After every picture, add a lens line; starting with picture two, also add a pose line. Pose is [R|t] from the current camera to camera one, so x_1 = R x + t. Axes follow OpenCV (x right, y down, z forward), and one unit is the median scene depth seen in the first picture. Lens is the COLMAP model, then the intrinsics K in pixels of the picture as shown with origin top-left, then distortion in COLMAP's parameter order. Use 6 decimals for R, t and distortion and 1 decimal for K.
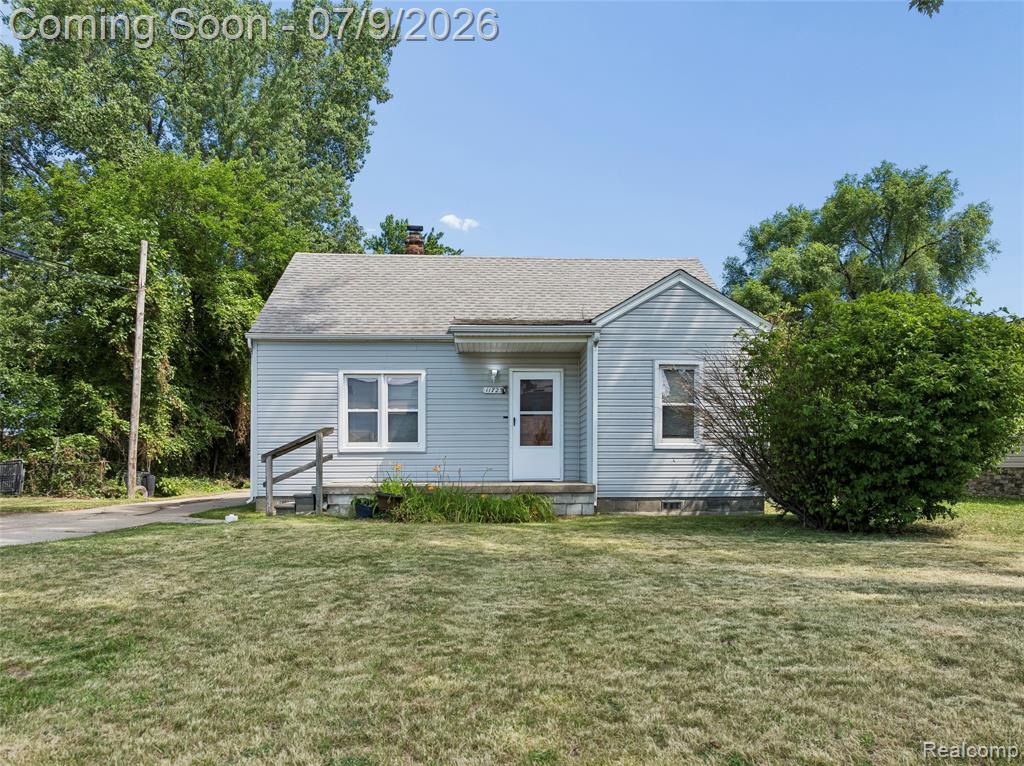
lens RADIAL K [[726.1, 0, 512.4], [0, 726.1, 411.1], [0, 0, 1]] dist [-0.045840, 0.005811]
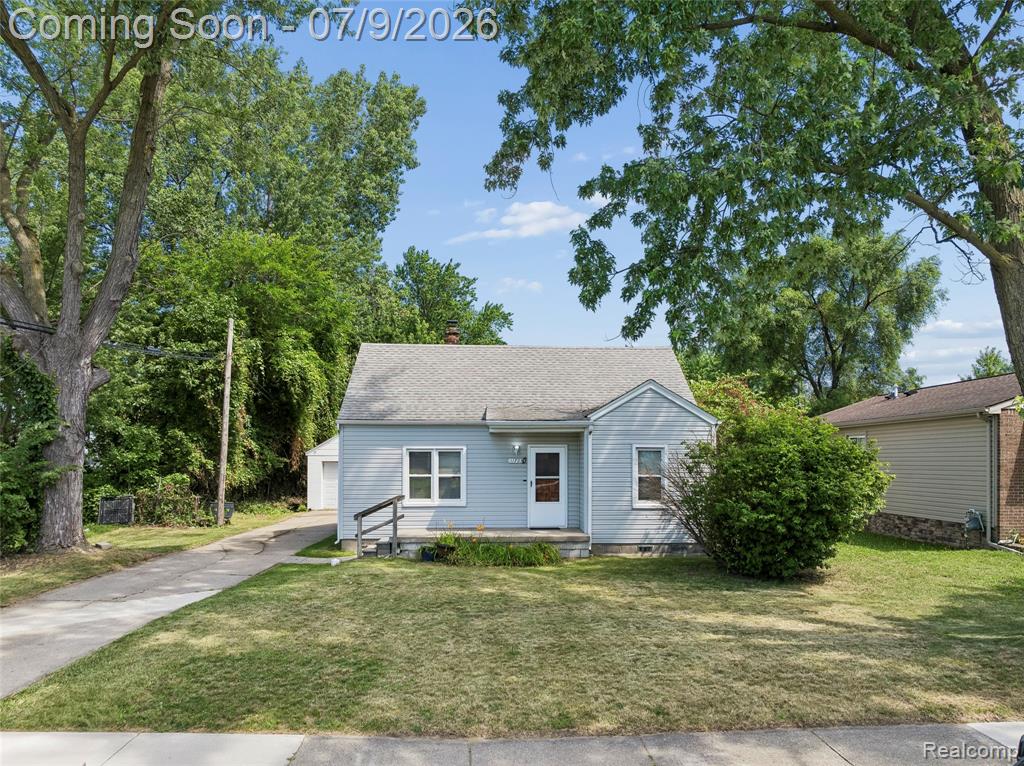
lens RADIAL K [[719.1, 0, 512.0], [0, 719.1, 383.0], [0, 0, 1]] dist [-0.035458, -0.004319]
pose [[0.999955, -0.000670, -0.009492, -0.021076], [0.000398, 0.999591, -0.028609, -0.139579], [0.009507, 0.028604, 0.999546, -0.363764]]
